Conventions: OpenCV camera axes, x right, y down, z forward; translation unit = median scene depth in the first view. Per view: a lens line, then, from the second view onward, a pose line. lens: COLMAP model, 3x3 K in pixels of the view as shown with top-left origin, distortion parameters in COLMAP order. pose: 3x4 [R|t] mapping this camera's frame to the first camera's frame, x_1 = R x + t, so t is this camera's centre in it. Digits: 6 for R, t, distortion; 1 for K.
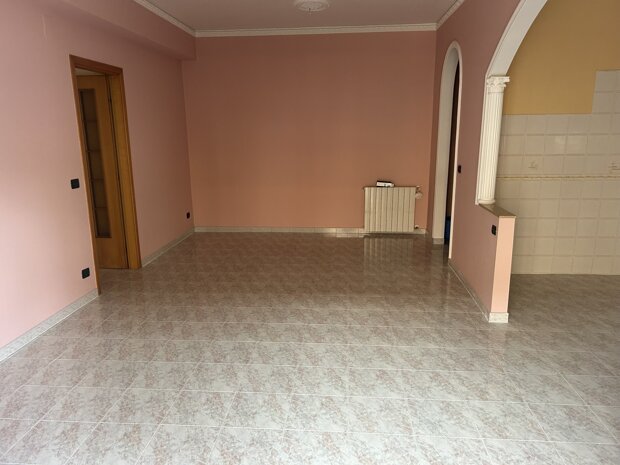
lens RADIAL K [[456.7, 0, 310.0], [0, 456.7, 232.5], [0, 0, 1]] dist [0.047335, -0.047554]
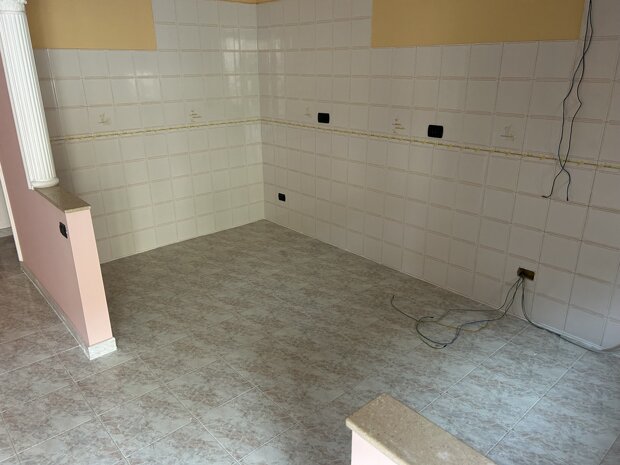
lens RADIAL K [[457.3, 0, 307.7], [0, 457.3, 227.5], [0, 0, 1]] dist [0.047675, -0.047004]
pose [[0.678167, -0.243509, 0.693393, 0.183547], [0.160623, 0.969811, 0.183486, -0.075721], [-0.717140, -0.013059, 0.696807, 0.293675]]
